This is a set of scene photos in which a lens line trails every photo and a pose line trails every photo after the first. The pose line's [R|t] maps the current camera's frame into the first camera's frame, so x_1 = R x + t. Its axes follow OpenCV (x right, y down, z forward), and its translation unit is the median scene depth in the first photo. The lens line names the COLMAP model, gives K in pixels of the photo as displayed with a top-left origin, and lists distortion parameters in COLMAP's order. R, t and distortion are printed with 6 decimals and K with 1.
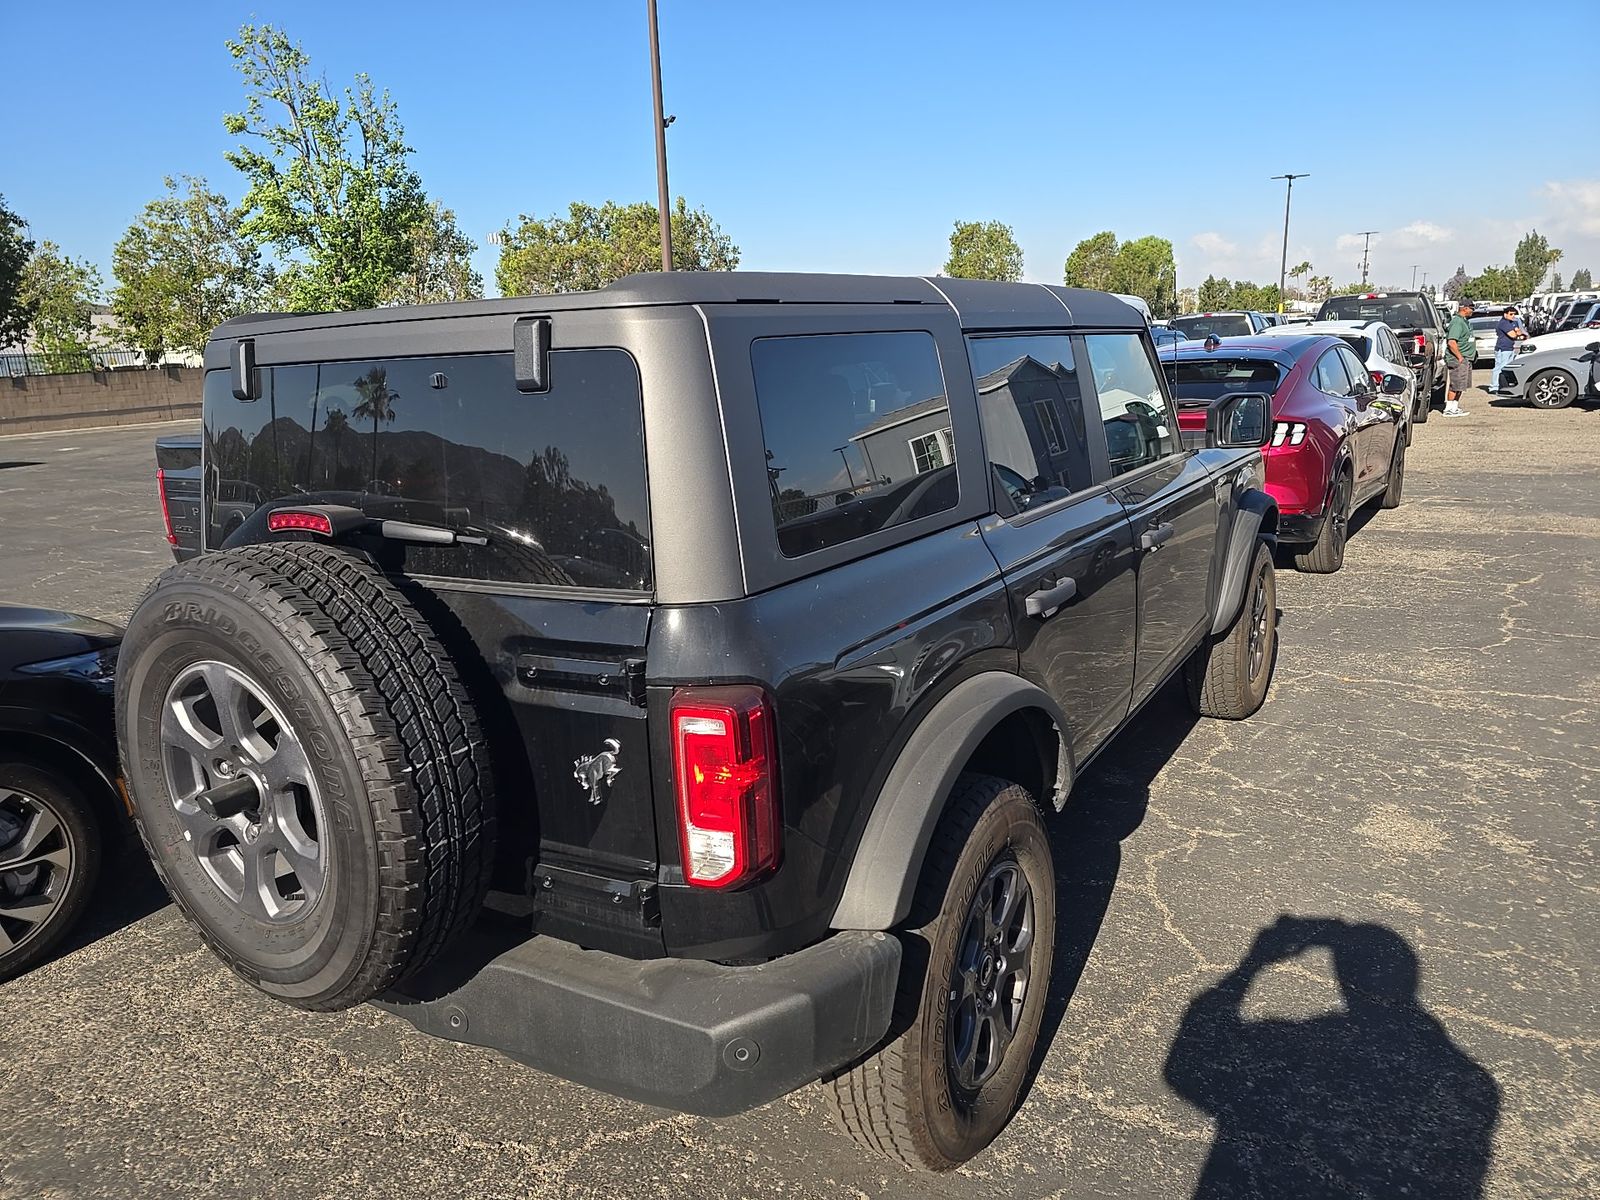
lens RADIAL K [[1129.0, 0, 795.5], [0, 1129.0, 612.2], [0, 0, 1]] dist [0.000097, -0.003675]
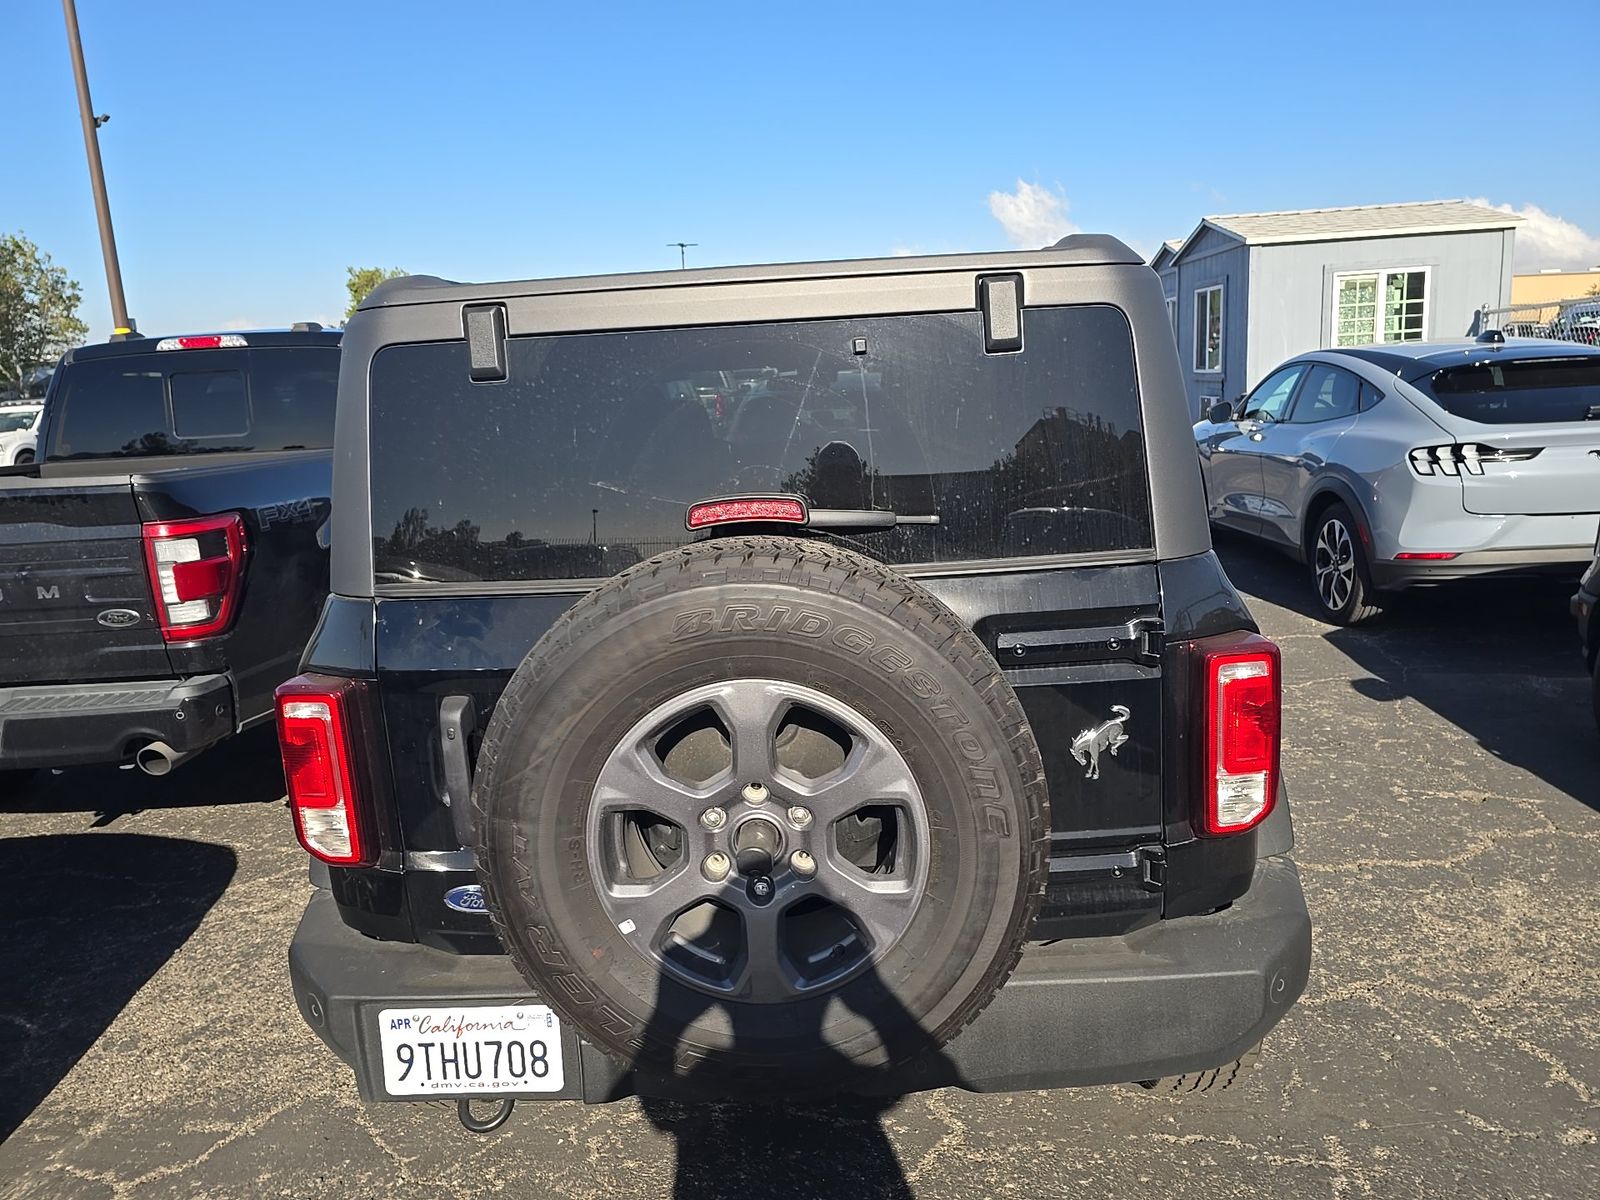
lens RADIAL K [[1129.0, 0, 814.6], [0, 1129.0, 606.4], [0, 0, 1]] dist [0.000097, -0.003675]
pose [[0.847129, -0.095663, 0.522706, -0.135581], [0.123439, 0.992180, -0.018469, 0.001964], [-0.516852, 0.080168, 0.852313, 0.045862]]
